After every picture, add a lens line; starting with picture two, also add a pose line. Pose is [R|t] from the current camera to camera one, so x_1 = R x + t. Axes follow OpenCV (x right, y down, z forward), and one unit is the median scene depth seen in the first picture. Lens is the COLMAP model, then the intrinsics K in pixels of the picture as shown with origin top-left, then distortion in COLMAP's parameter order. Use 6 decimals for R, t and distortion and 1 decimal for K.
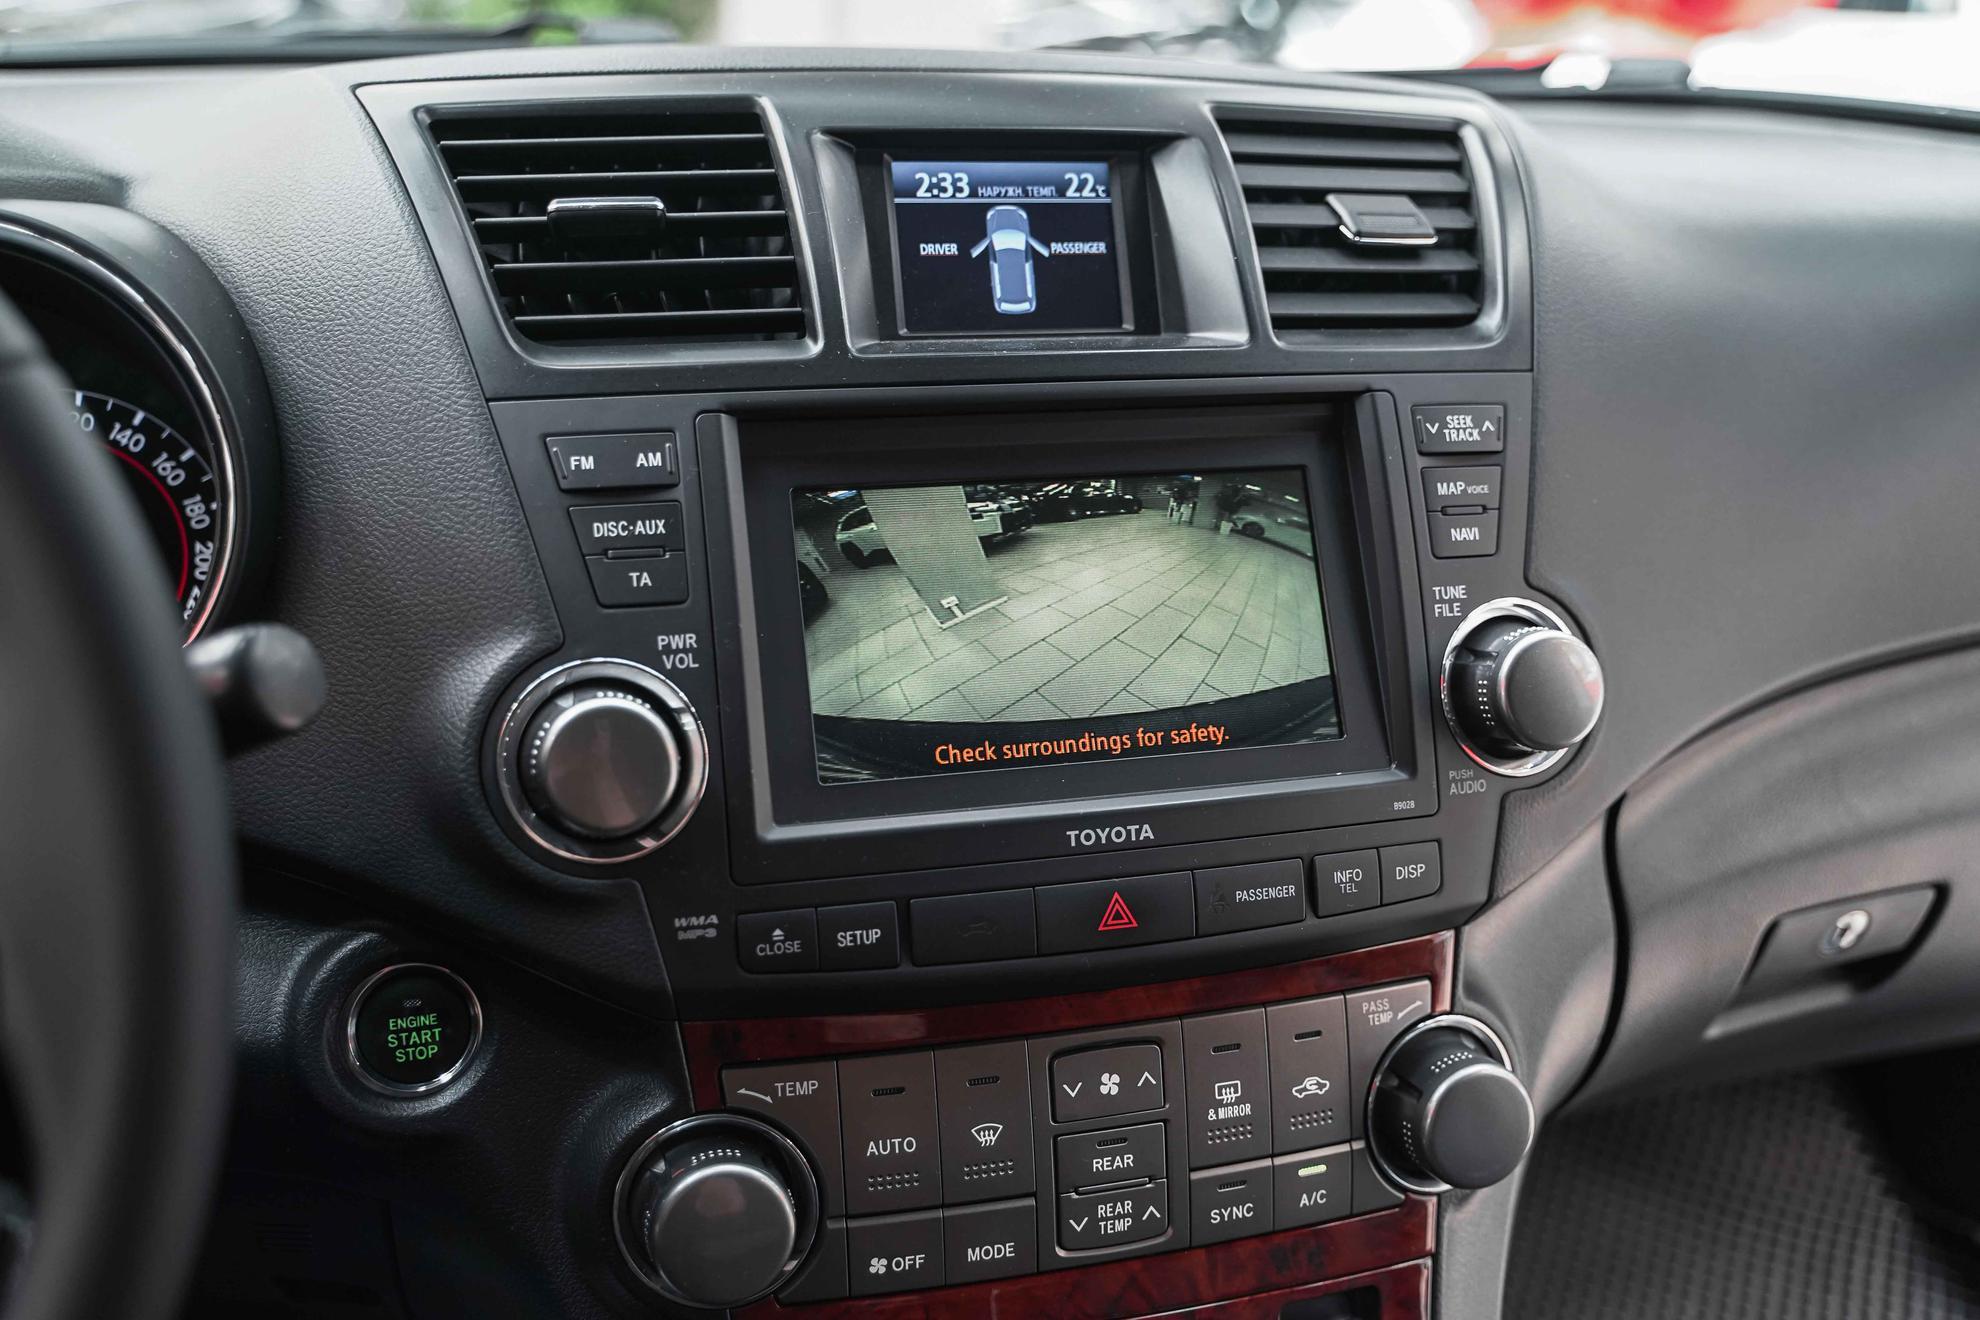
lens RADIAL K [[1806.2, 0, 990.0], [0, 1806.2, 660.0], [0, 0, 1]] dist [0.000703, -0.000248]
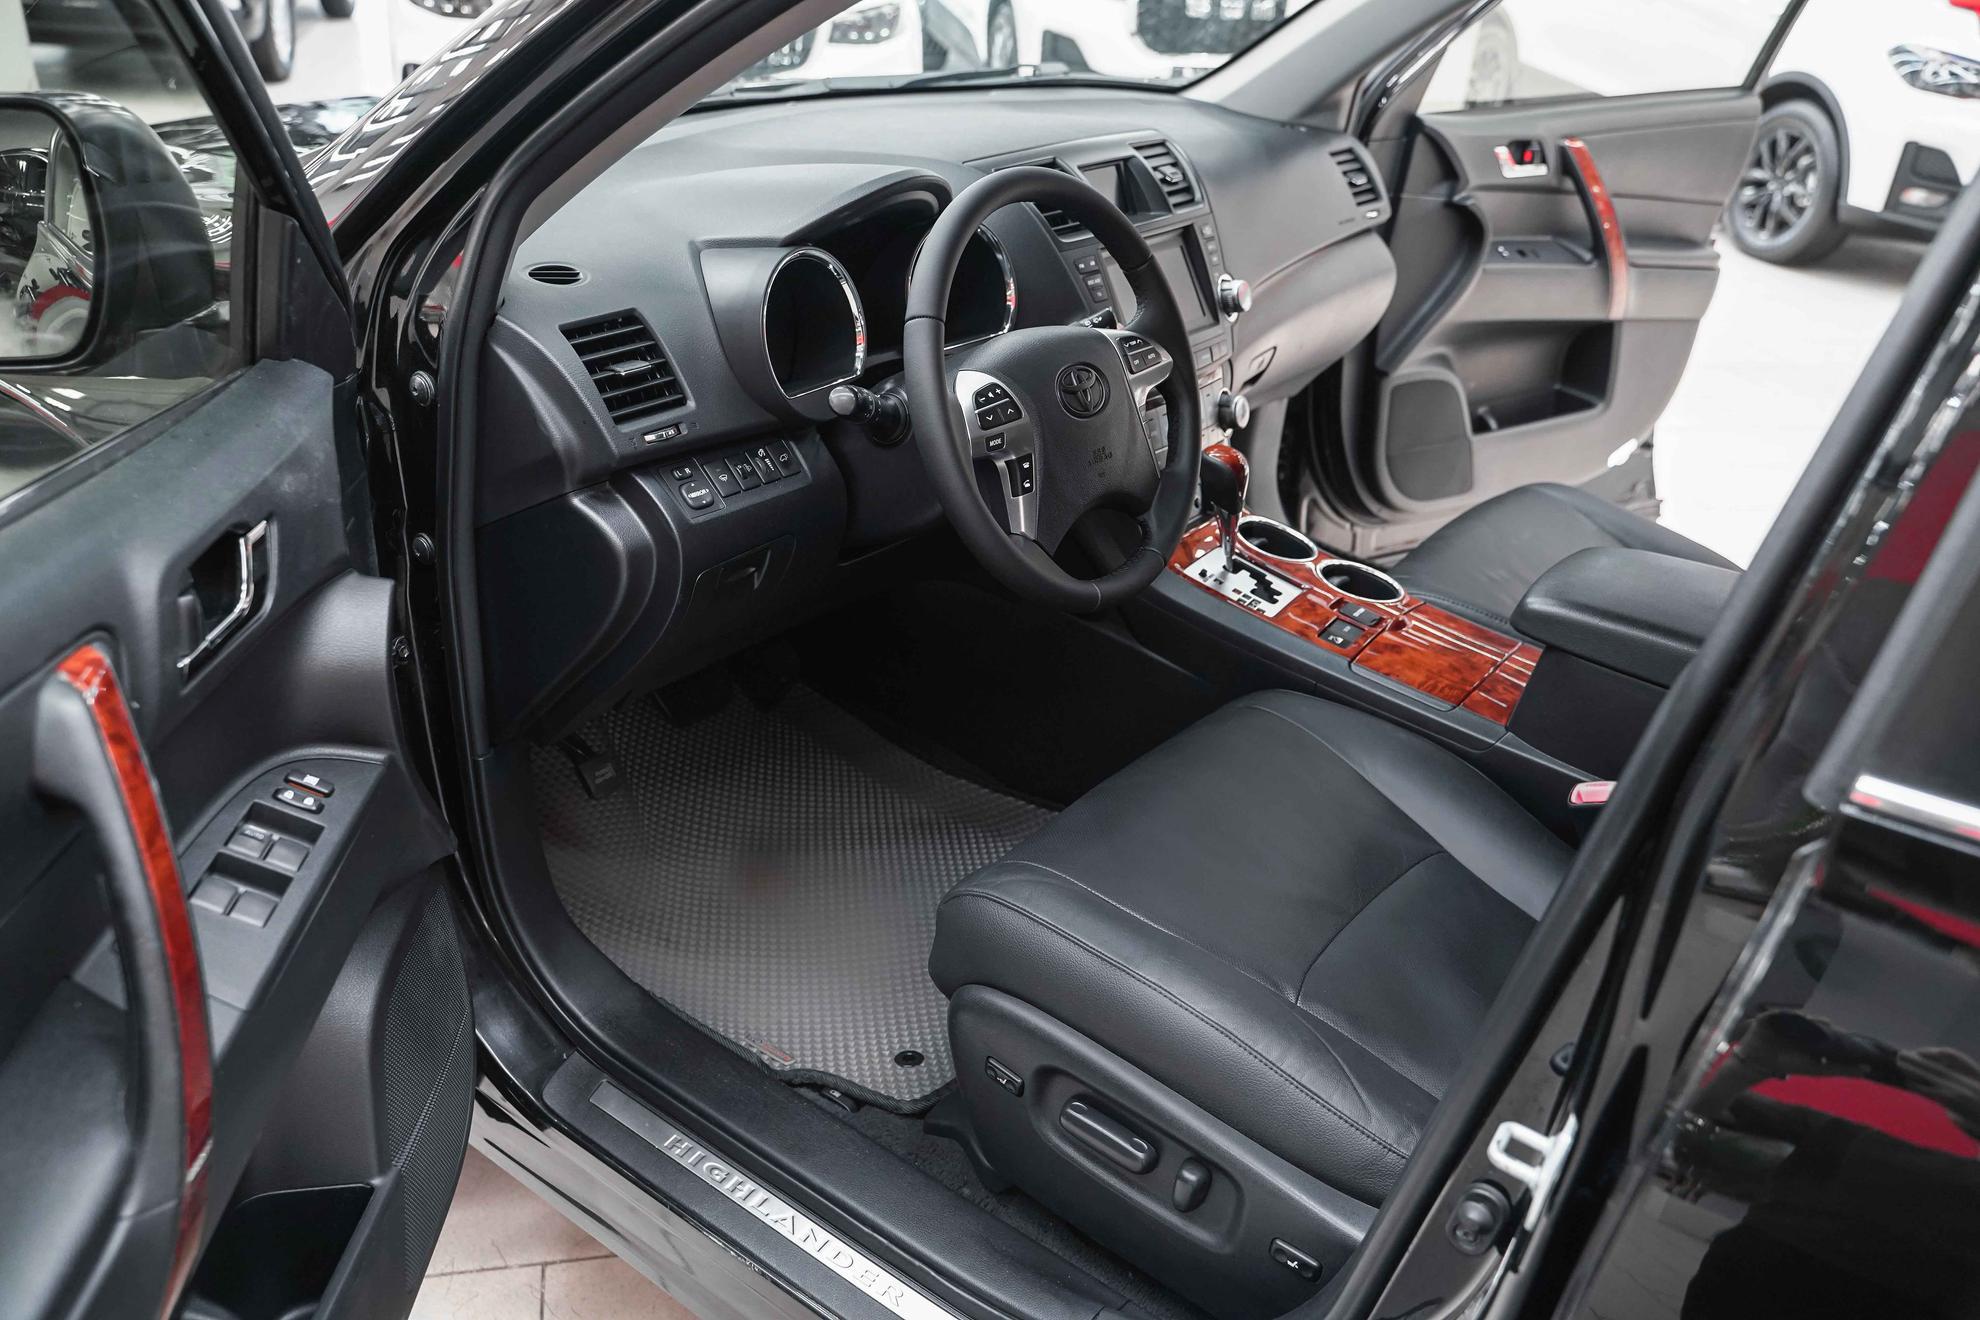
lens RADIAL K [[1577.6, 0, 989.9], [0, 1577.6, 650.2], [0, 0, 1]] dist [-0.013828, 0.009103]
pose [[0.793230, -0.258027, 0.551551, -2.269255], [0.170140, 0.963624, 0.206110, -0.042673], [-0.584669, -0.069652, 0.808276, -1.541468]]
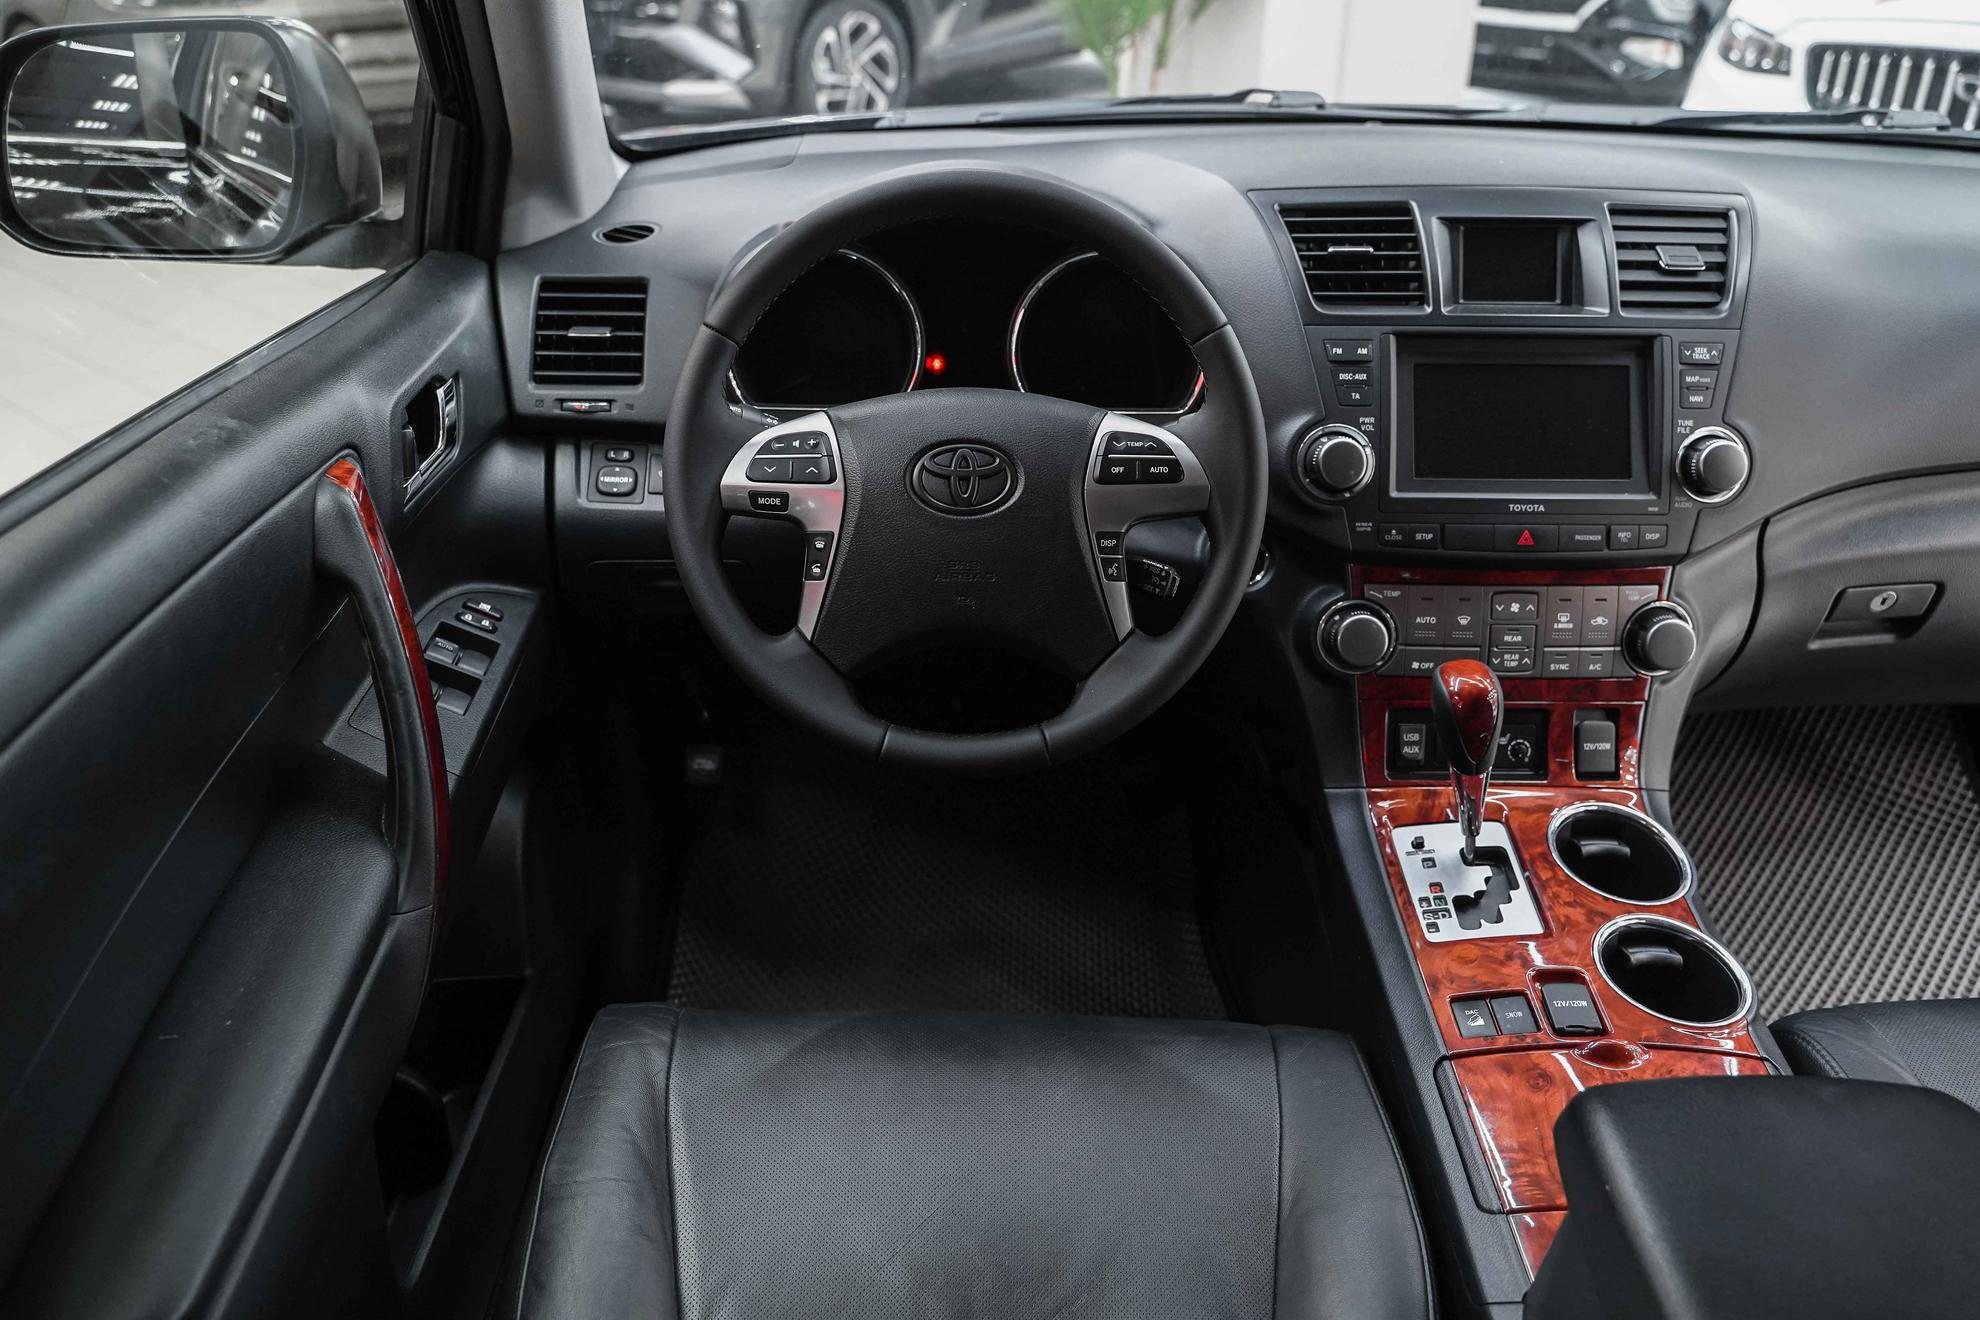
lens RADIAL K [[1577.6, 0, 989.9], [0, 1577.6, 650.2], [0, 0, 1]] dist [-0.013828, 0.009103]
pose [[0.963141, 0.102476, -0.248712, -0.087803], [-0.073714, 0.989747, 0.122344, 0.076690], [0.258699, -0.099501, 0.960820, -1.325190]]
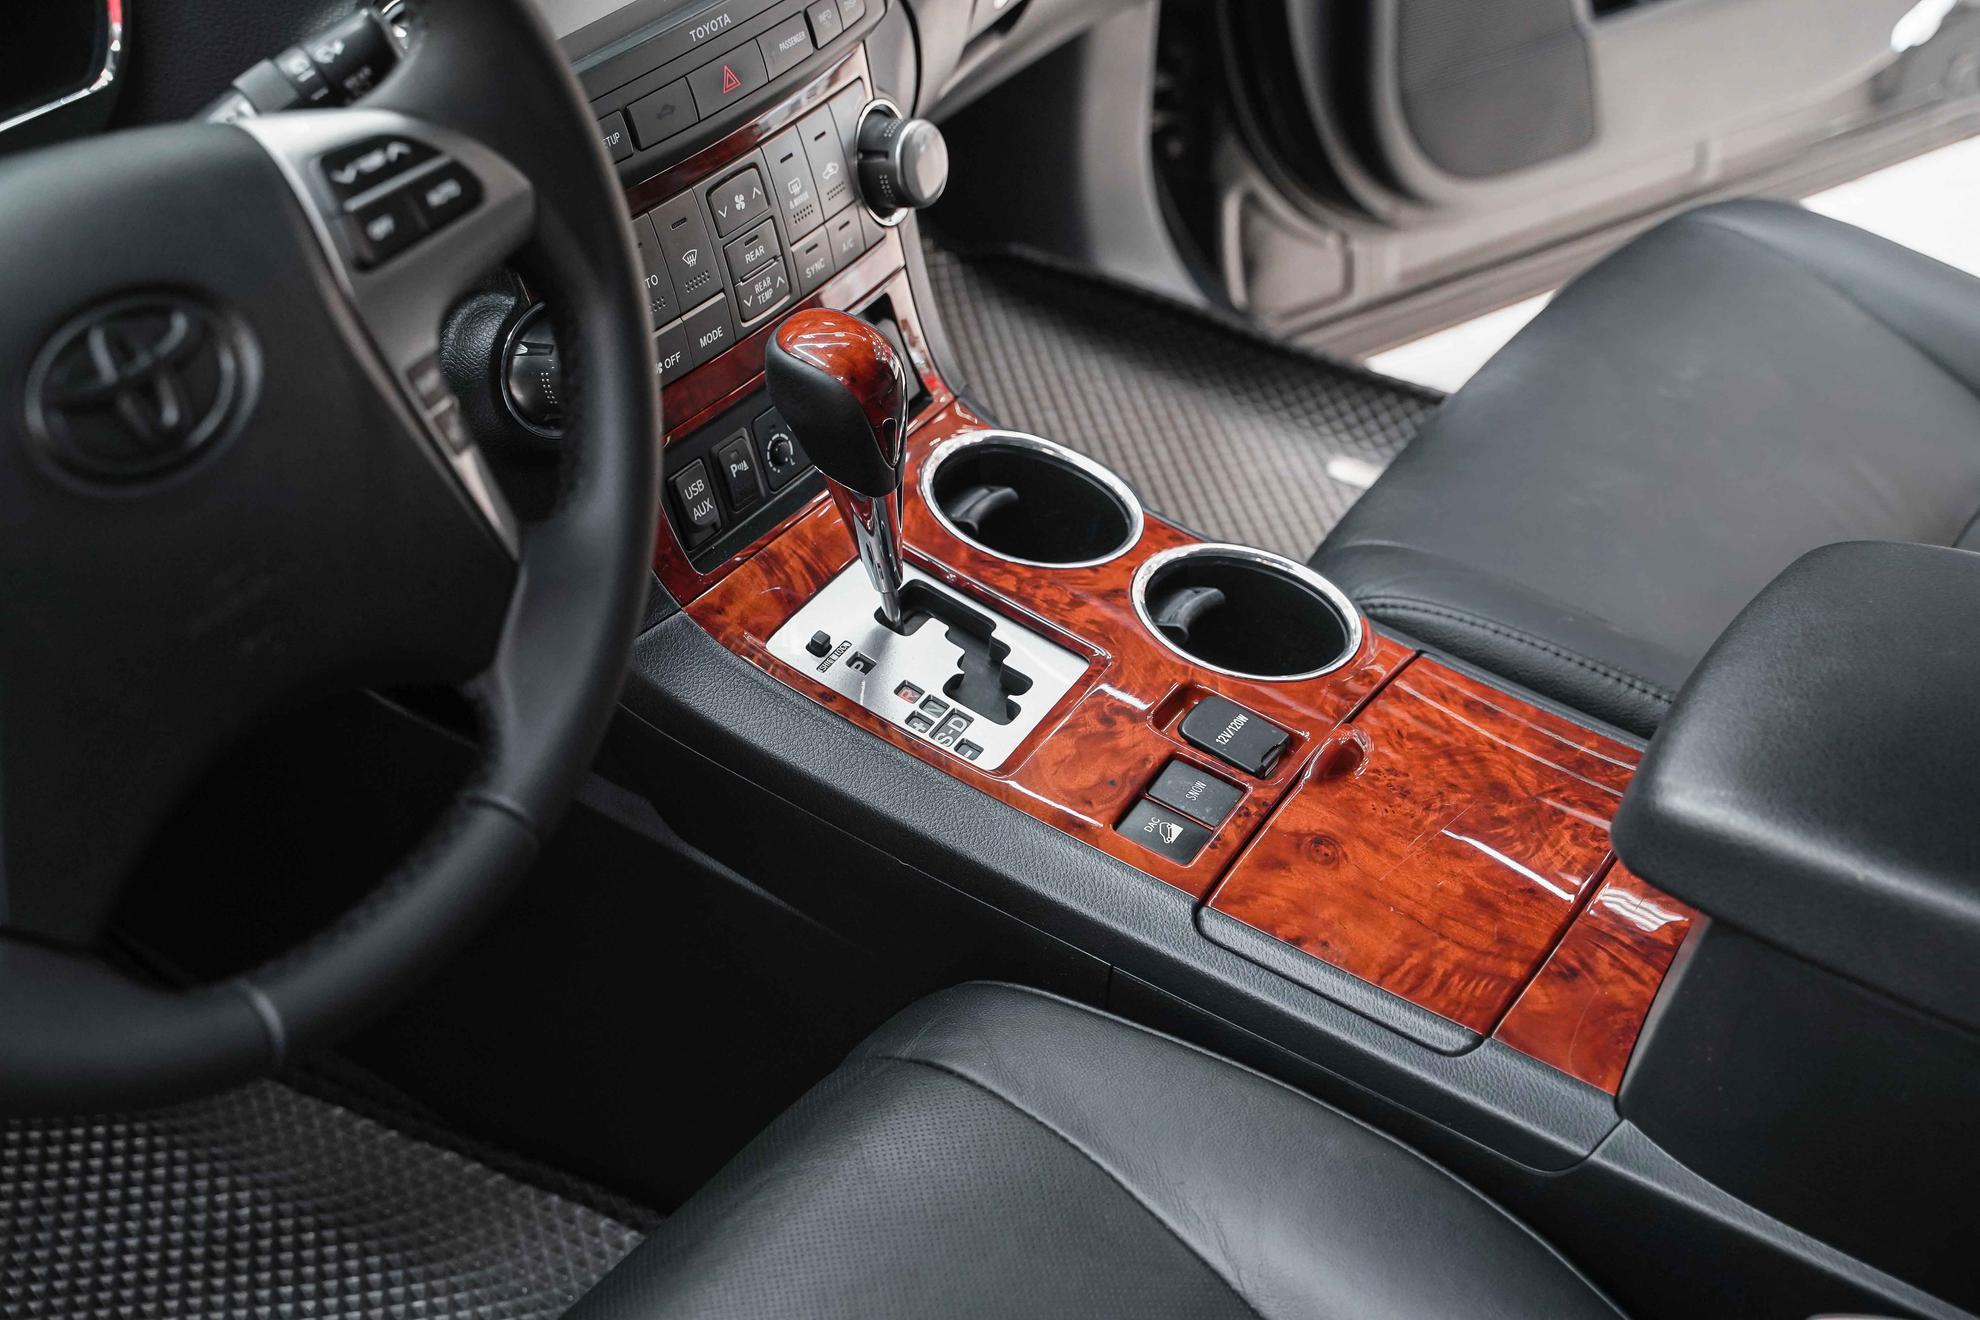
lens RADIAL K [[2640.7, 0, 990.0], [0, 2640.7, 660.0], [0, 0, 1]] dist [-0.013340, -0.021845]
pose [[0.746636, -0.404869, 0.527841, -1.038951], [0.237835, 0.903485, 0.356580, -0.138121], [-0.621265, -0.140697, 0.770866, -0.796081]]
